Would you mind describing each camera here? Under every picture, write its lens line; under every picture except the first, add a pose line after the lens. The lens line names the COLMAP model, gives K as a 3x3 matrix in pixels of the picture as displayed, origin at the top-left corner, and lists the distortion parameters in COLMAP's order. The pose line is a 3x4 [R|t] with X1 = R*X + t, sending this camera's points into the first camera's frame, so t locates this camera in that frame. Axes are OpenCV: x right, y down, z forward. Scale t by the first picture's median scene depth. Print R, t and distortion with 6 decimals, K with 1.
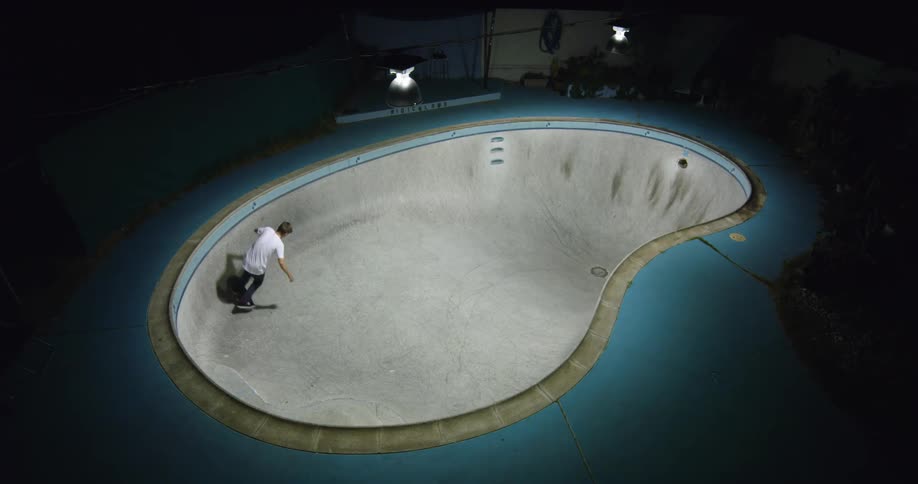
lens RADIAL K [[487.3, 0, 459.0], [0, 487.3, 242.0], [0, 0, 1]] dist [-0.116929, 0.044932]
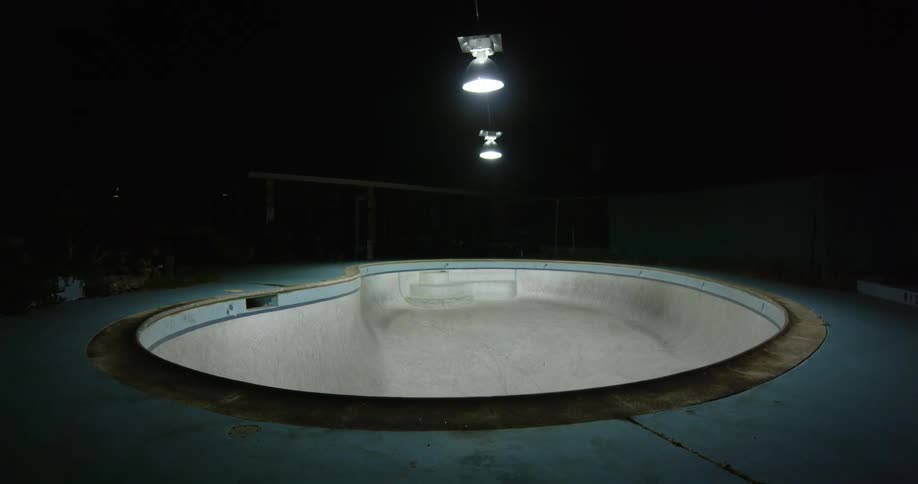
lens RADIAL K [[487.3, 0, 459.0], [0, 487.3, 242.0], [0, 0, 1]] dist [-0.116929, 0.044932]
pose [[-0.752953, -0.013534, -0.657935, 0.661452], [-0.385570, 0.819281, 0.424400, -0.433284], [0.533290, 0.573233, -0.622098, 1.307247]]
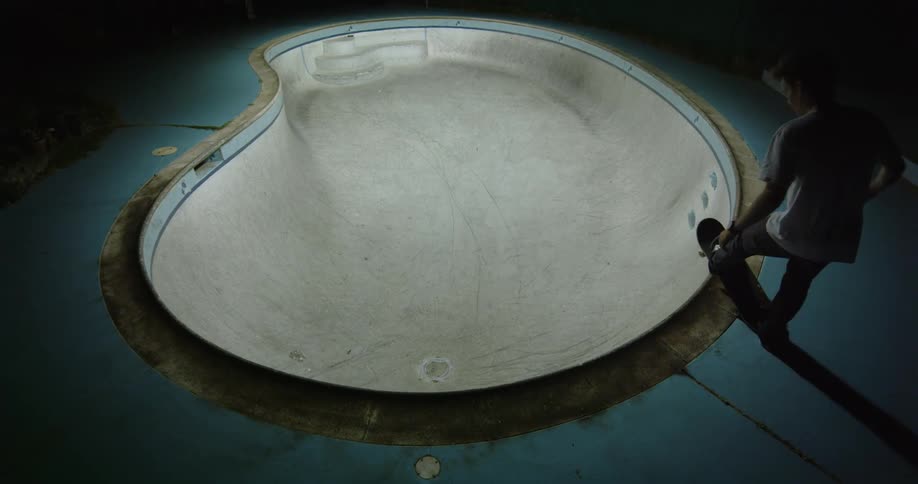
lens RADIAL K [[487.3, 0, 459.0], [0, 487.3, 242.0], [0, 0, 1]] dist [-0.116929, 0.044932]
pose [[-0.556671, 0.449358, -0.698710, 0.704042], [-0.478304, 0.514310, 0.711836, -0.485498], [0.679222, 0.730454, -0.071371, 1.139756]]
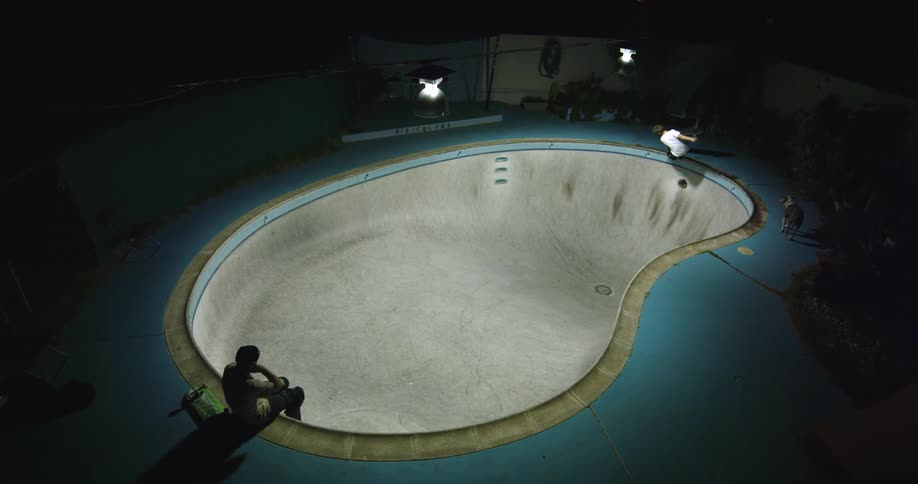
lens RADIAL K [[487.3, 0, 459.0], [0, 487.3, 242.0], [0, 0, 1]] dist [-0.116929, 0.044932]
pose [[0.999511, 0.003661, 0.031066, -0.051007], [-0.001859, 0.998323, -0.057860, 0.024789], [-0.031226, 0.057774, 0.997841, -0.002081]]
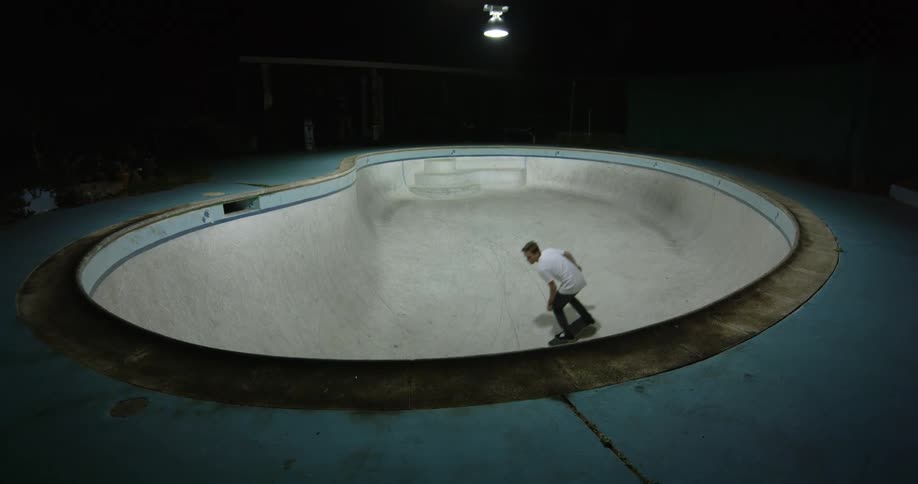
lens RADIAL K [[487.3, 0, 459.0], [0, 487.3, 242.0], [0, 0, 1]] dist [-0.116929, 0.044932]
pose [[-0.782745, 0.144156, -0.605416, 0.601905], [-0.361905, 0.685970, 0.631245, -0.450161], [0.506295, 0.713207, -0.484769, 1.288624]]
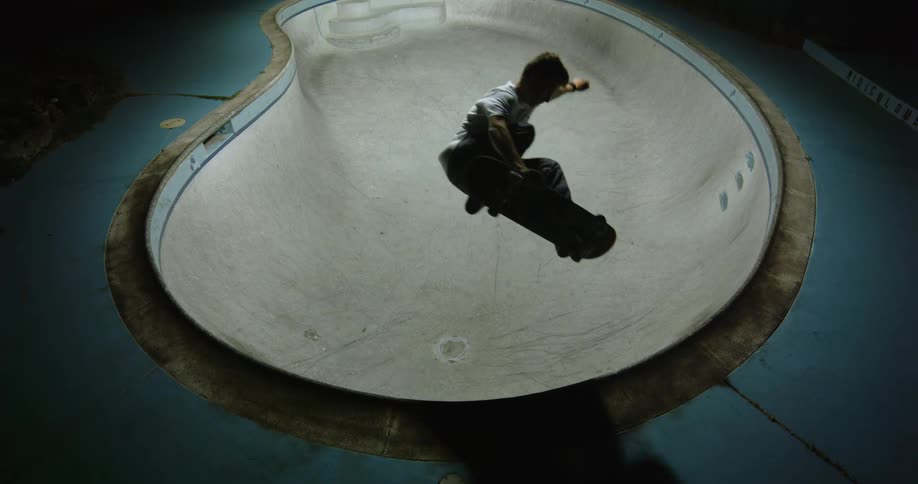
lens RADIAL K [[487.3, 0, 459.0], [0, 487.3, 242.0], [0, 0, 1]] dist [-0.116929, 0.044932]
pose [[-0.582109, 0.490095, -0.648811, 0.684240], [-0.466377, 0.452392, 0.760154, -0.473036], [0.666065, 0.745083, -0.034772, 1.120187]]
